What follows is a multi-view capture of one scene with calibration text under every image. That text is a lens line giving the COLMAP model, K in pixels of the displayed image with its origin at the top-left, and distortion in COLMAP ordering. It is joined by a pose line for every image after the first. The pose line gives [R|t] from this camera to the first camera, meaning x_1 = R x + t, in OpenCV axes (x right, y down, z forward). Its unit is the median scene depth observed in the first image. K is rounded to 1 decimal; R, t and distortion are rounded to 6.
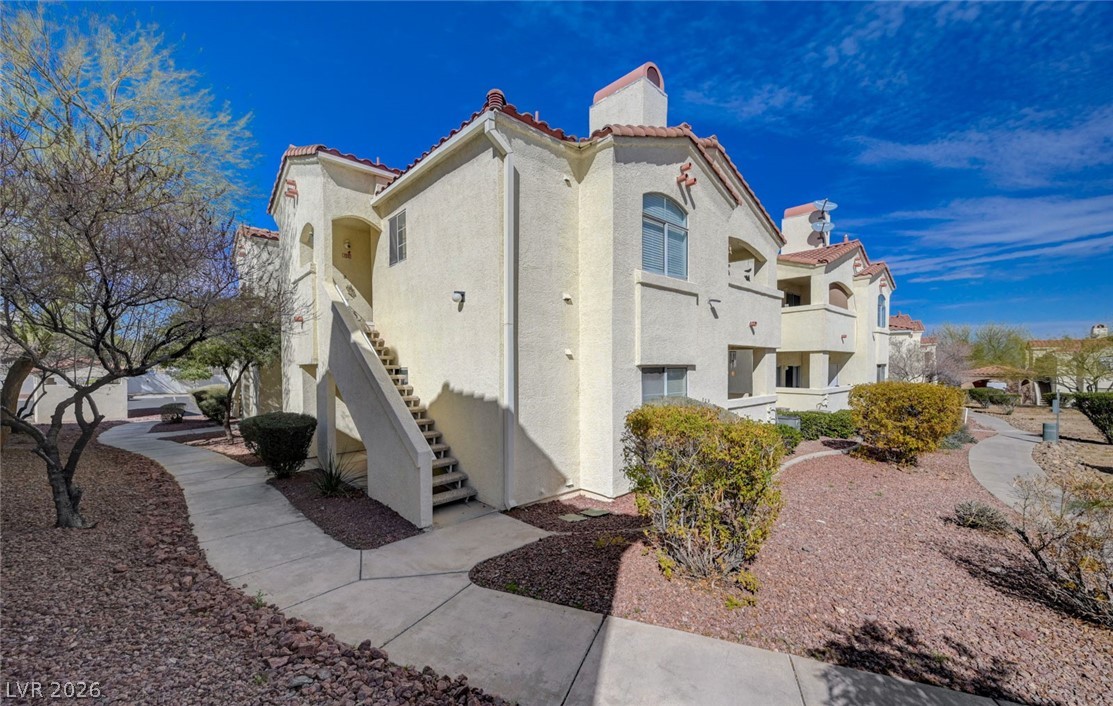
lens RADIAL K [[432.7, 0, 553.3], [0, 432.7, 374.1], [0, 0, 1]] dist [0.019238, 0.000154]
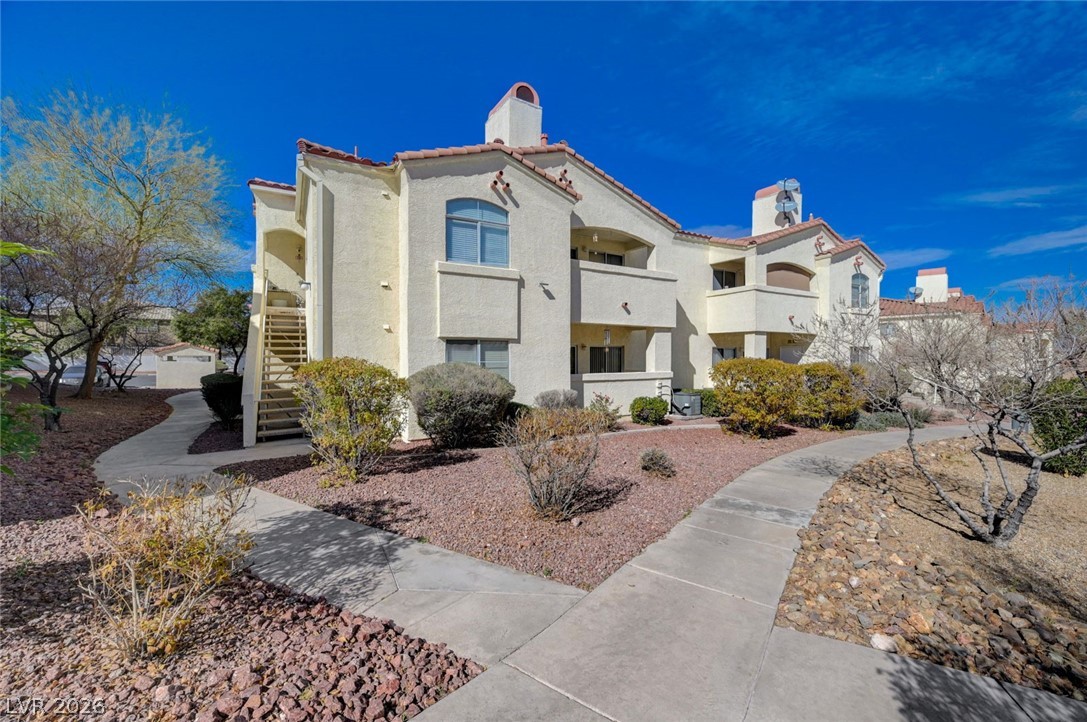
lens RADIAL K [[432.7, 0, 542.9], [0, 432.7, 357.9], [0, 0, 1]] dist [-0.000398, 0.000291]
pose [[0.979031, 0.006319, -0.203613, 0.689112], [-0.008872, 0.999893, -0.011629, 0.047379], [0.203518, 0.013191, 0.978982, -0.148499]]
